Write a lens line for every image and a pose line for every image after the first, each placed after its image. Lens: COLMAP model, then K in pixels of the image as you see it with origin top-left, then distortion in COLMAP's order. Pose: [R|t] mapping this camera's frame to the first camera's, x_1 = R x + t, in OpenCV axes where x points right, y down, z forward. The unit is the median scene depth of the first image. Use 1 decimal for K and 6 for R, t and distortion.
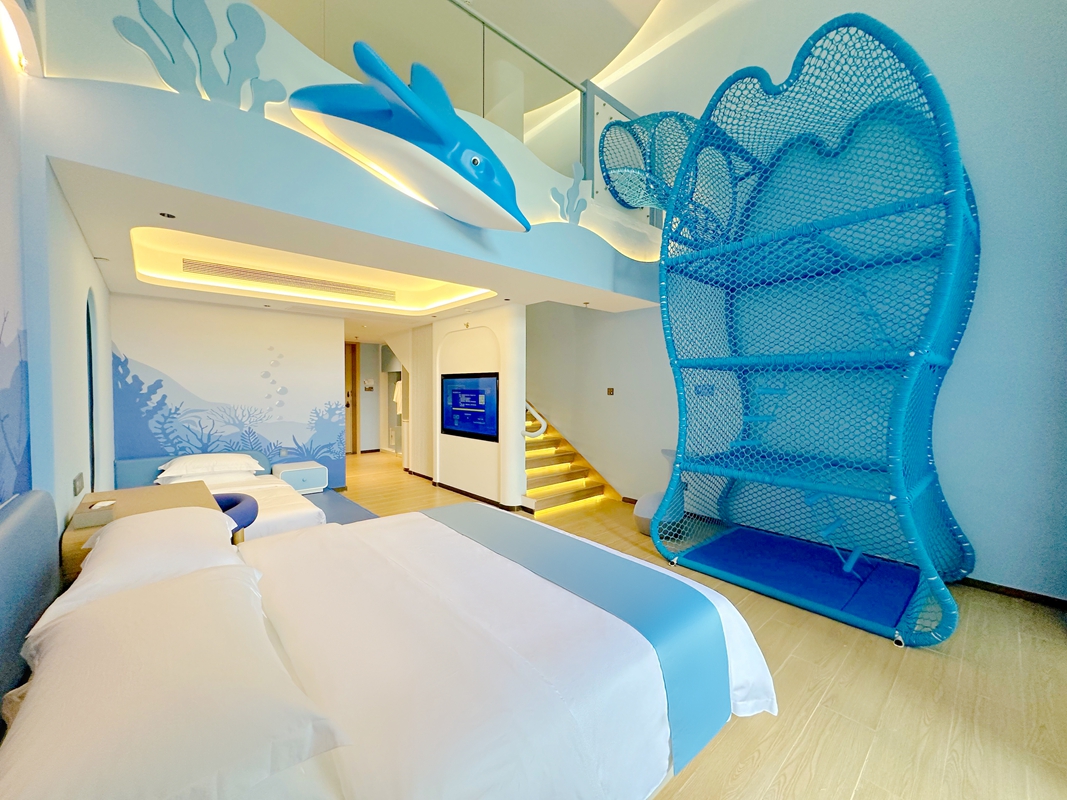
lens RADIAL K [[426.4, 0, 531.2], [0, 426.4, 397.7], [0, 0, 1]] dist [-0.001393, 0.000820]
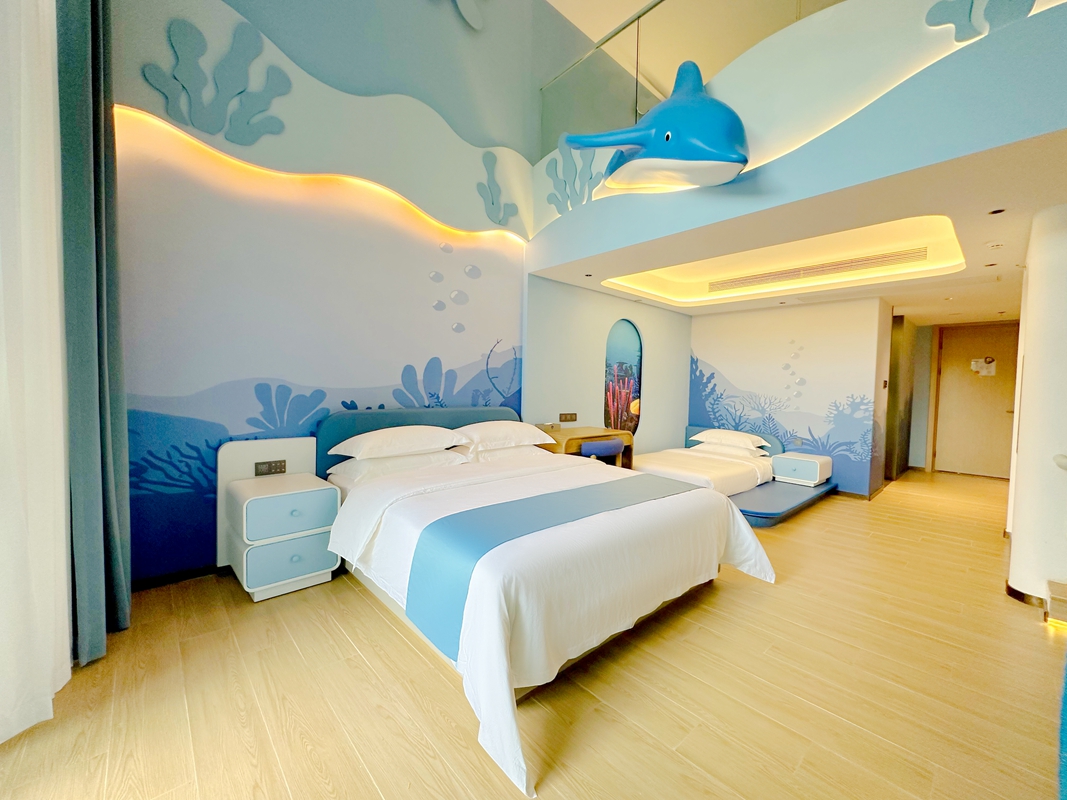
lens RADIAL K [[426.4, 0, 533.3], [0, 426.4, 399.4], [0, 0, 1]] dist [-0.001393, 0.000820]
pose [[0.010673, 0.032126, -0.999427, 0.494574], [-0.047904, 0.998353, 0.031580, 0.027627], [0.998795, 0.047540, 0.012194, 0.387923]]
